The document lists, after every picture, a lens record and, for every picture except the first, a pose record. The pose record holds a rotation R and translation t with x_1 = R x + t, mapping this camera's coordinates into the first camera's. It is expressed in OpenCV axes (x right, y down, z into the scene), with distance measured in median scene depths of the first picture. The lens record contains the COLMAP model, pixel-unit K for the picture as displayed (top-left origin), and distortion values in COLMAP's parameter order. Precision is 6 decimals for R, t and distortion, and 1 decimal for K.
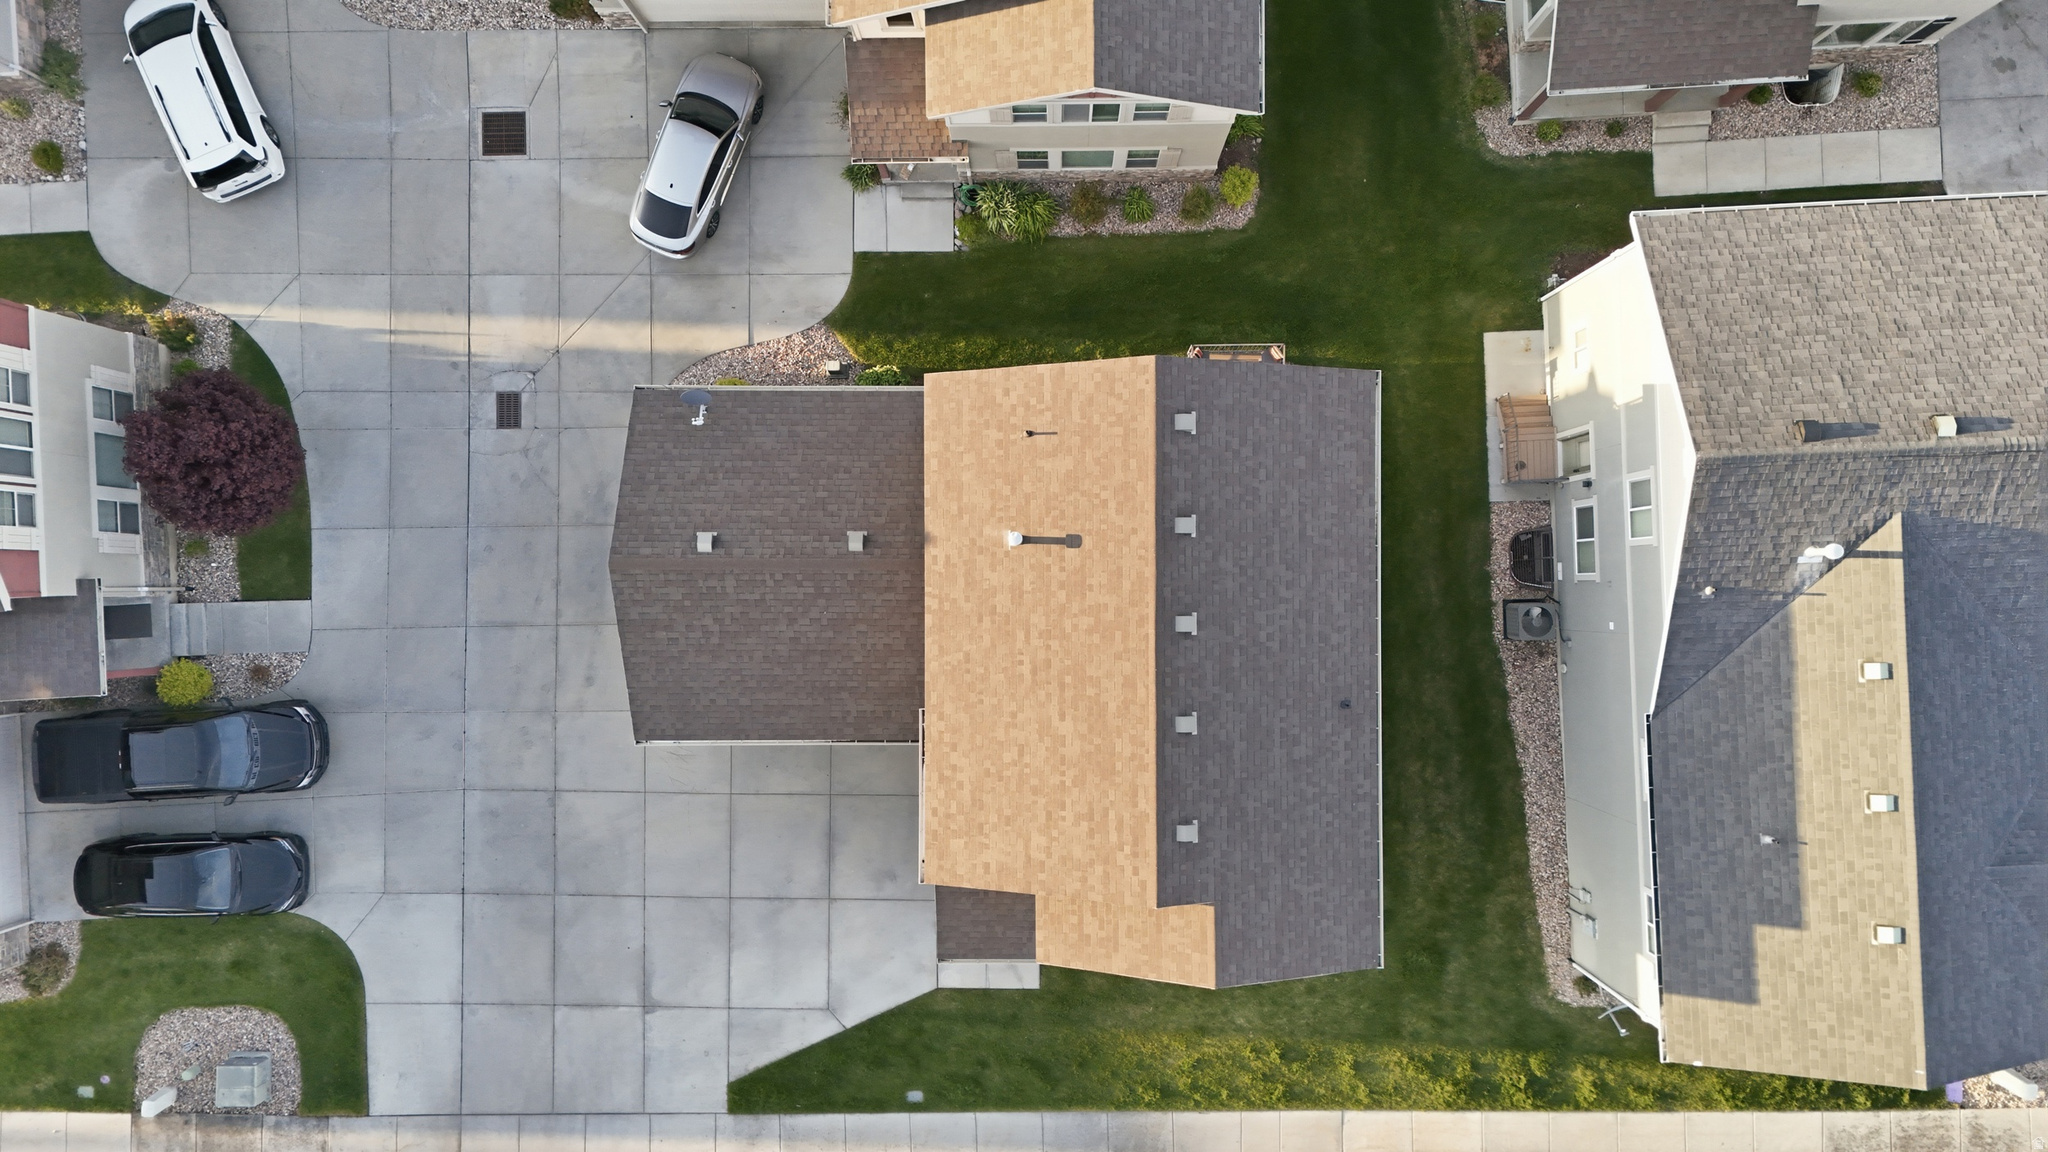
lens RADIAL K [[1530.4, 0, 1024.0], [0, 1530.4, 576.0], [0, 0, 1]] dist [0.057582, -0.080760]
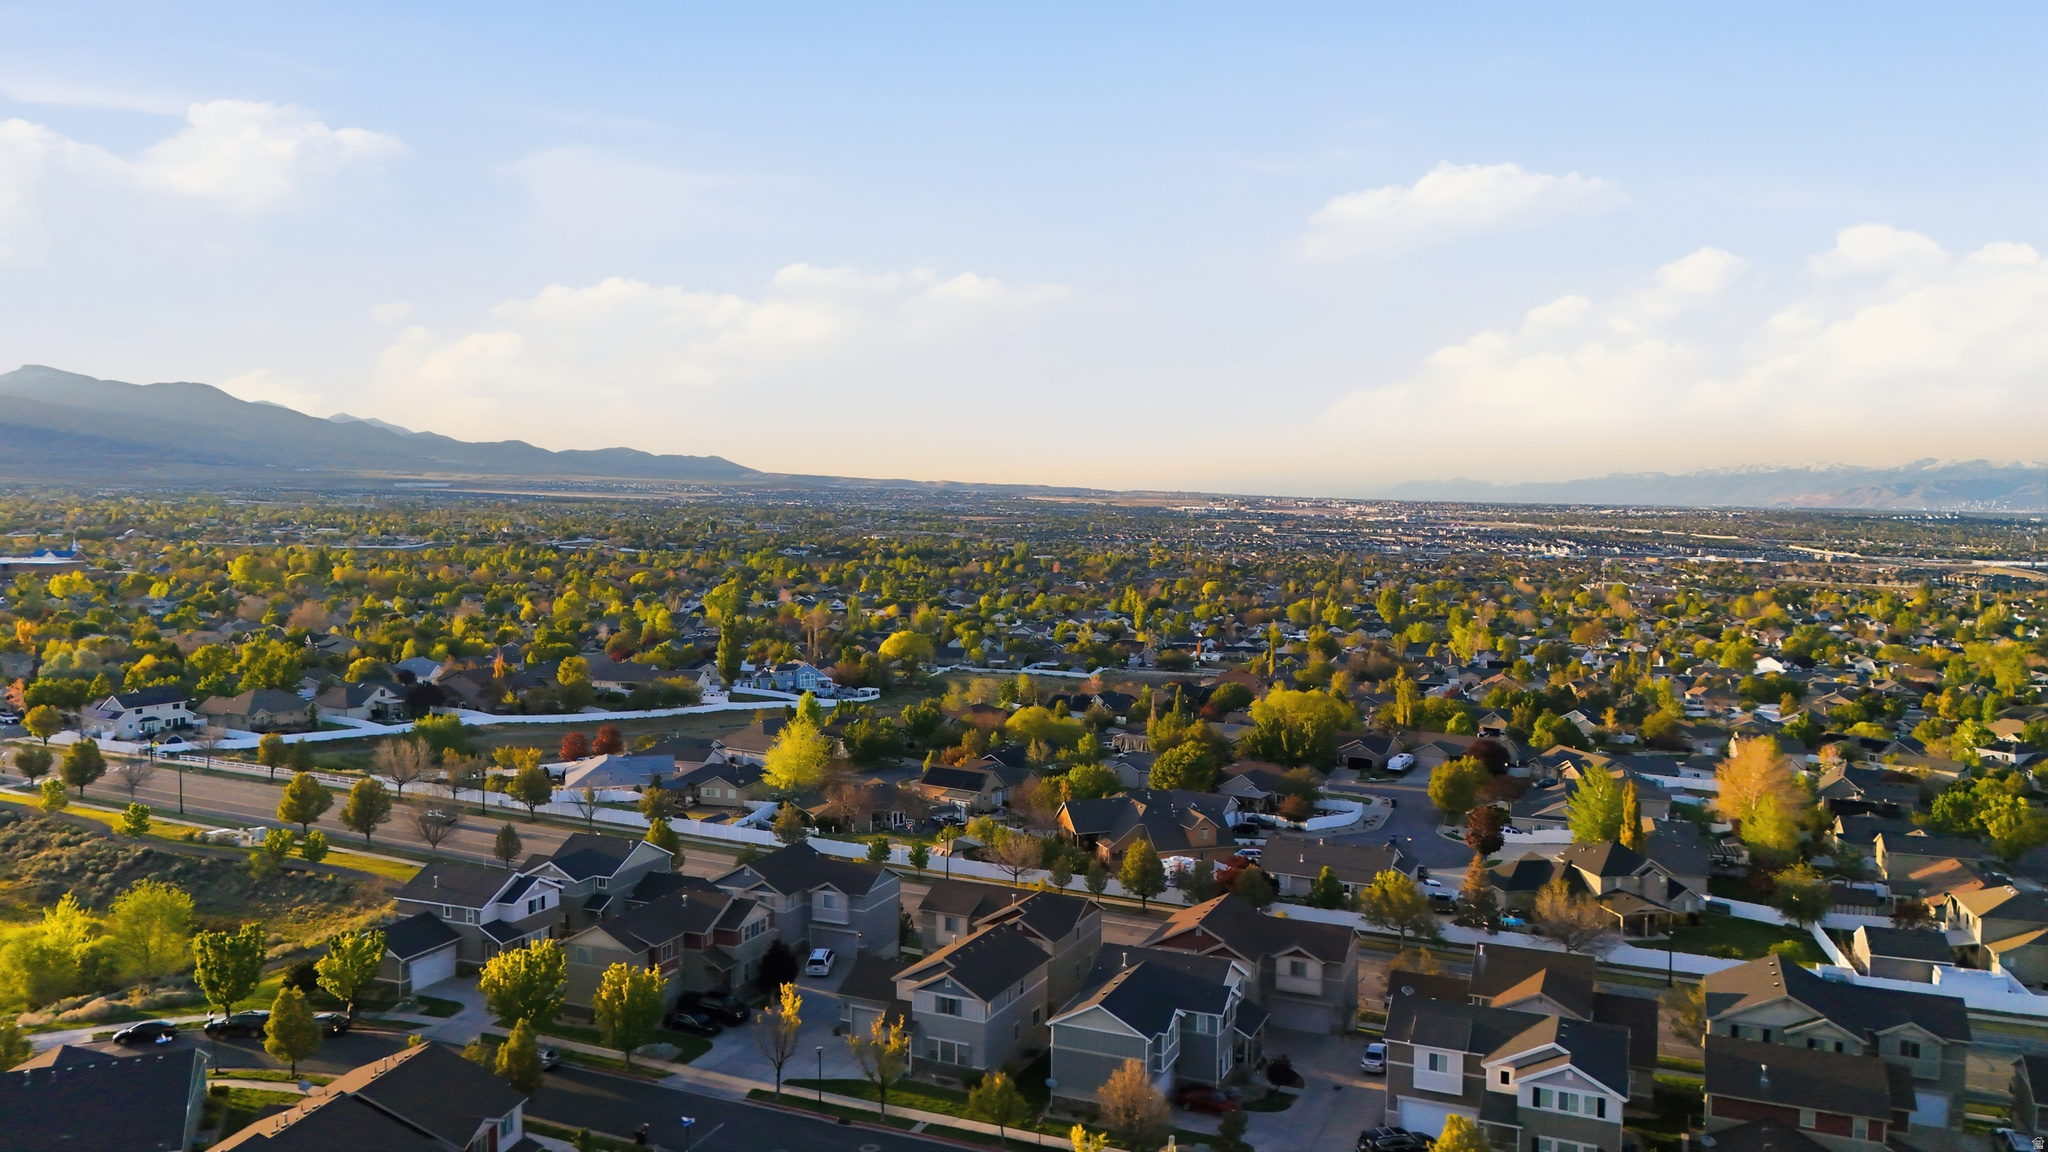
lens RADIAL K [[1499.7, 0, 1025.0], [0, 1499.7, 585.7], [0, 0, 1]] dist [0.081047, -0.072623]
pose [[0.903766, 0.056516, -0.424279, 1.457543], [-0.427438, 0.067243, -0.901540, 2.778969], [-0.022421, 0.996135, 0.084929, -0.246448]]
